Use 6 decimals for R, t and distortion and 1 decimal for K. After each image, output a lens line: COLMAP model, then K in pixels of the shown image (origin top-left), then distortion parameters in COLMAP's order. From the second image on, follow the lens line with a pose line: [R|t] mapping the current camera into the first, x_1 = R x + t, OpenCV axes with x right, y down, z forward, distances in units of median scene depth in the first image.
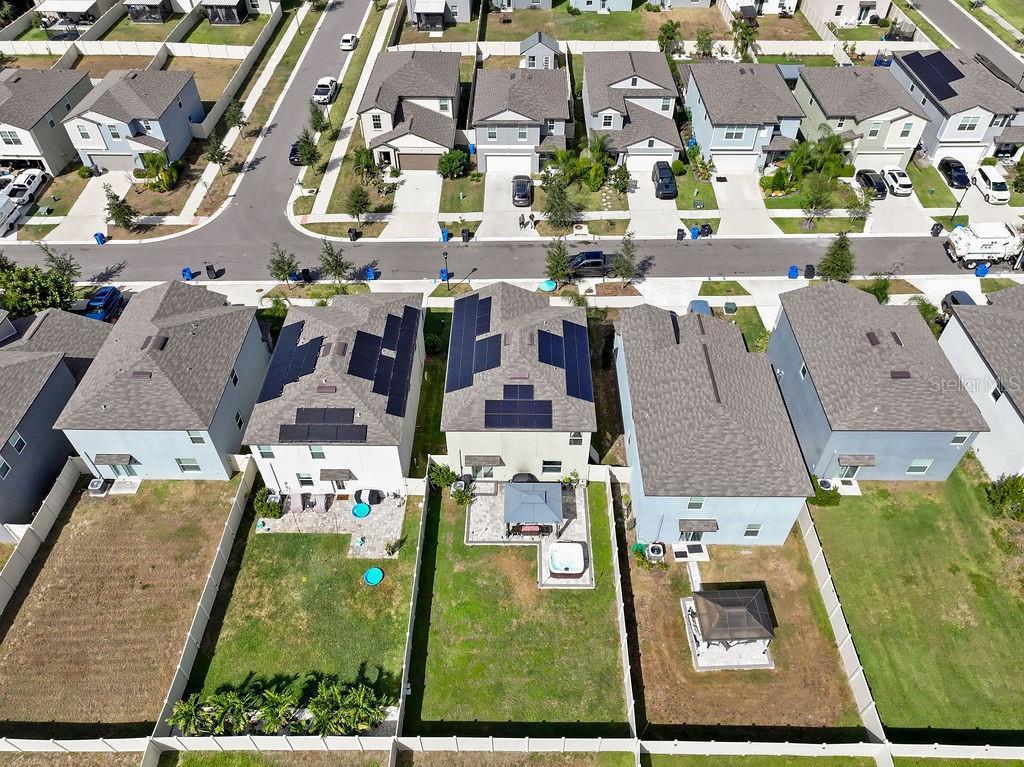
lens RADIAL K [[714.8, 0, 514.9], [0, 714.8, 388.3], [0, 0, 1]] dist [-0.003587, 0.018127]
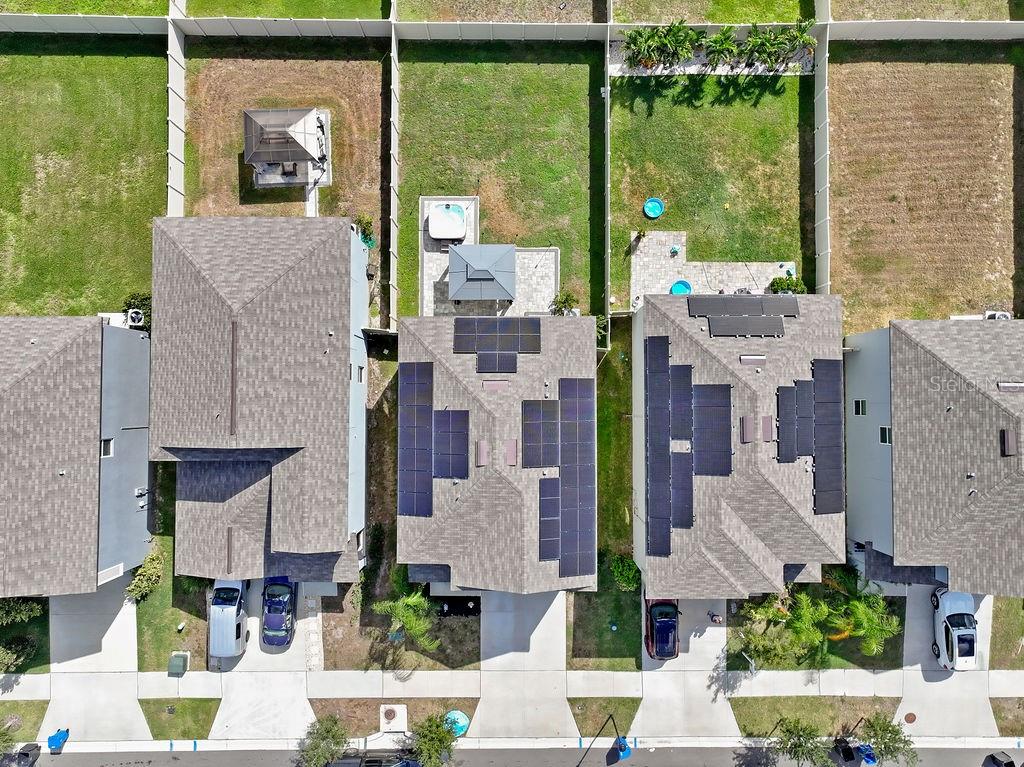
lens RADIAL K [[714.8, 0, 514.7], [0, 714.8, 377.6], [0, 0, 1]] dist [-0.003587, 0.018127]
pose [[-0.999974, 0.006791, 0.002622, -0.015233], [-0.002868, -0.698568, 0.715538, -0.546261], [0.006691, 0.715511, 0.698569, 0.486708]]
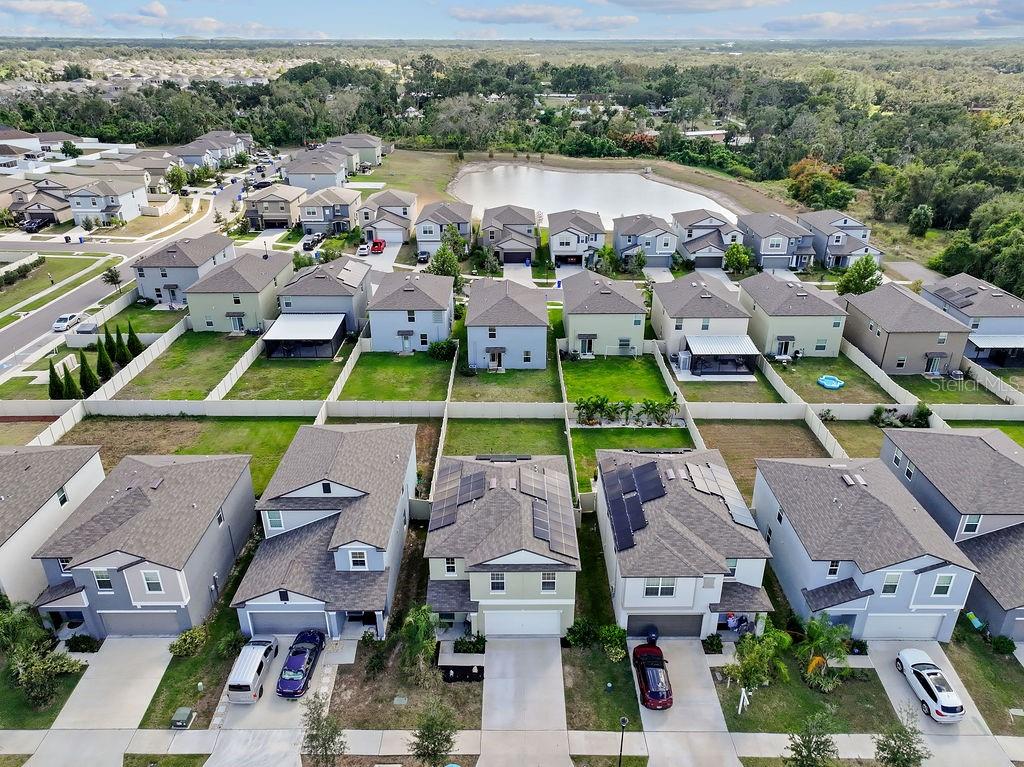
lens RADIAL K [[714.8, 0, 513.6], [0, 714.8, 382.8], [0, 0, 1]] dist [-0.003587, 0.018127]
pose [[-0.999955, 0.005241, -0.007857, -0.002997], [-0.005840, 0.310693, 0.950492, -1.147436], [0.007423, 0.950496, -0.310649, 1.244446]]
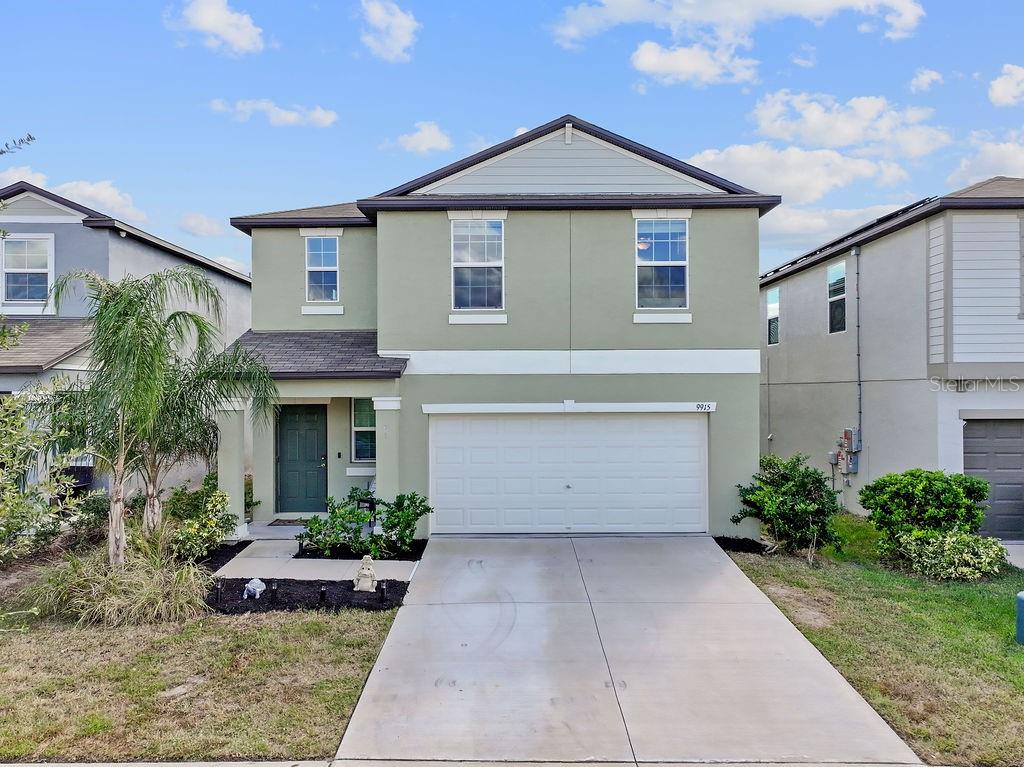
lens RADIAL K [[714.8, 0, 517.4], [0, 714.8, 385.2], [0, 0, 1]] dist [-0.003587, 0.018127]
pose [[-0.999924, 0.003321, -0.011878, 0.000796], [-0.006115, 0.702916, 0.711246, -0.299033], [0.010712, 0.711265, -0.702842, 1.422495]]
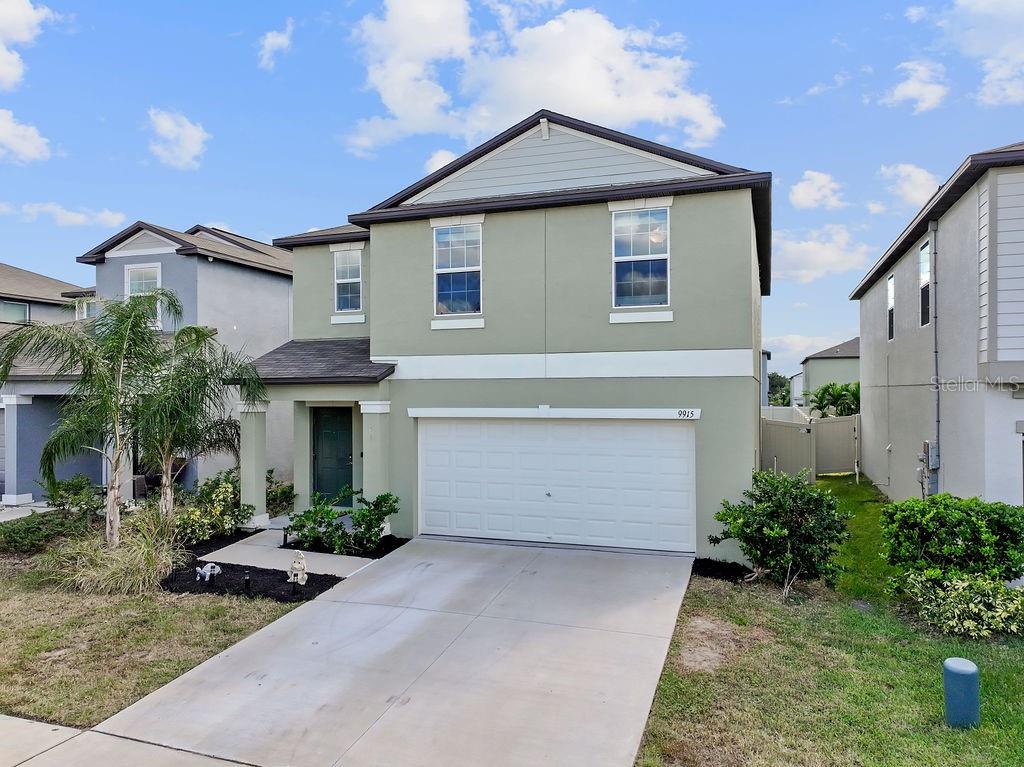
lens RADIAL K [[714.8, 0, 522.7], [0, 714.8, 385.4], [0, 0, 1]] dist [-0.003587, 0.018127]
pose [[-0.948448, 0.004967, 0.316894, -0.097484], [0.229480, 0.700409, 0.675844, -0.286293], [-0.218599, 0.713724, -0.665441, 1.407131]]
